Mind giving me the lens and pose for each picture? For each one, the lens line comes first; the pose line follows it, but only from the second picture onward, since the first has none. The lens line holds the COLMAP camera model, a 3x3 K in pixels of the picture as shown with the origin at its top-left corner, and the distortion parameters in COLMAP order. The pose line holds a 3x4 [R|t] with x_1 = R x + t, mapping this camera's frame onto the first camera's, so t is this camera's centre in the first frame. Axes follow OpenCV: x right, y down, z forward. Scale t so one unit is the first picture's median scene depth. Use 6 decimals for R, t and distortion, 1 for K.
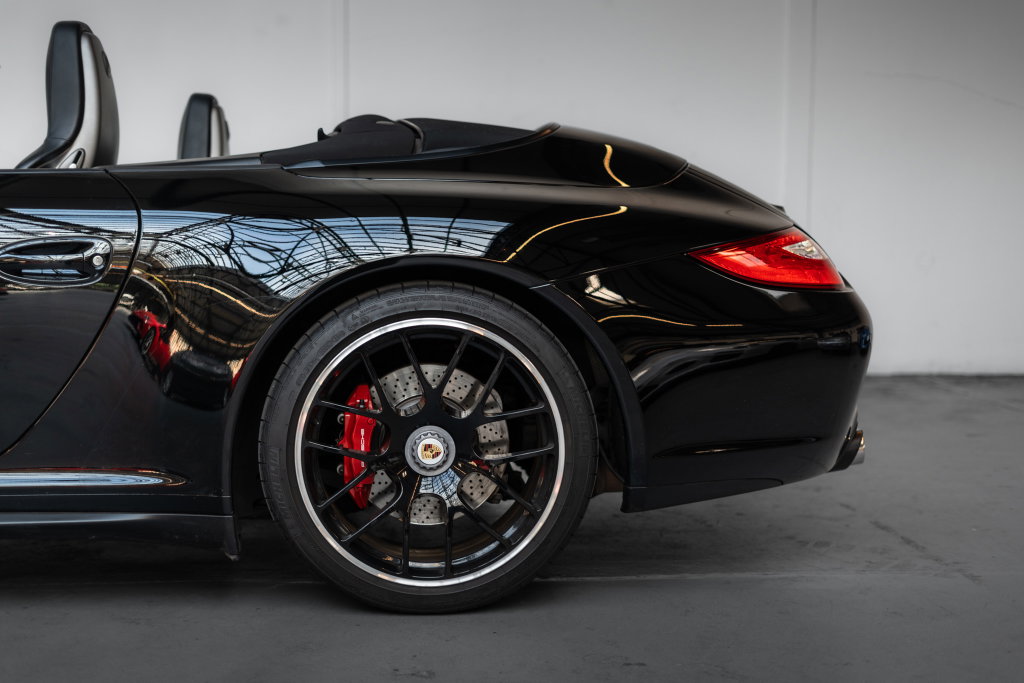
lens RADIAL K [[1535.3, 0, 503.7], [0, 1535.3, 345.2], [0, 0, 1]] dist [0.016622, 0.000000]
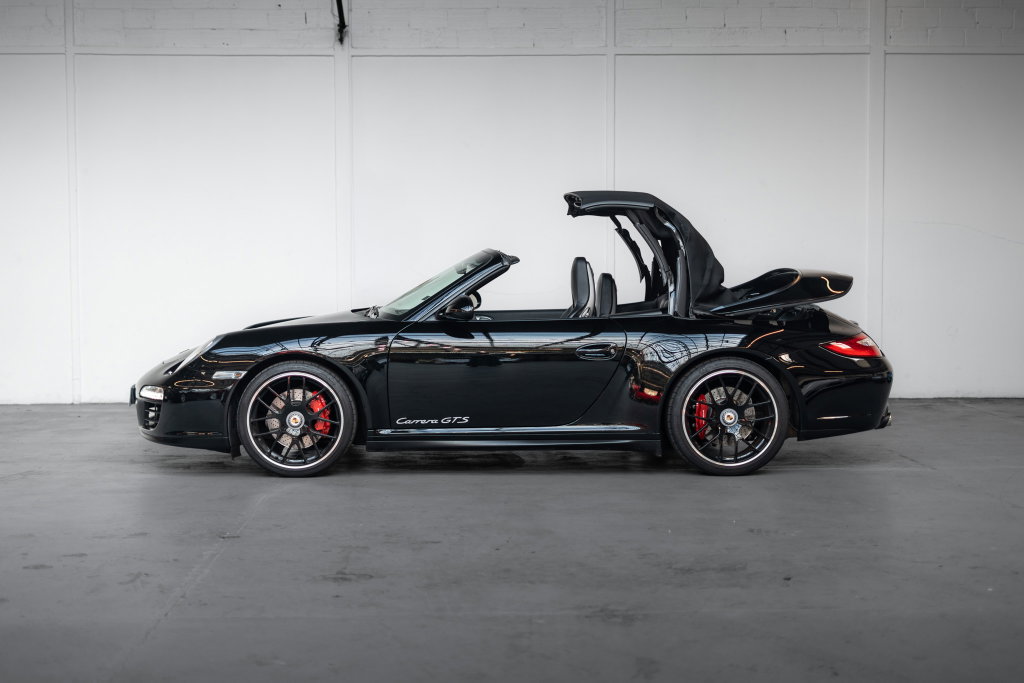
lens RADIAL K [[1535.3, 0, 501.4], [0, 1535.3, 330.8], [0, 0, 1]] dist [0.016622, 0.000000]
pose [[0.997309, -0.011418, -0.072425, -0.255369], [0.008704, 0.999252, -0.037678, 0.012808], [0.072801, 0.036947, 0.996662, -1.803384]]
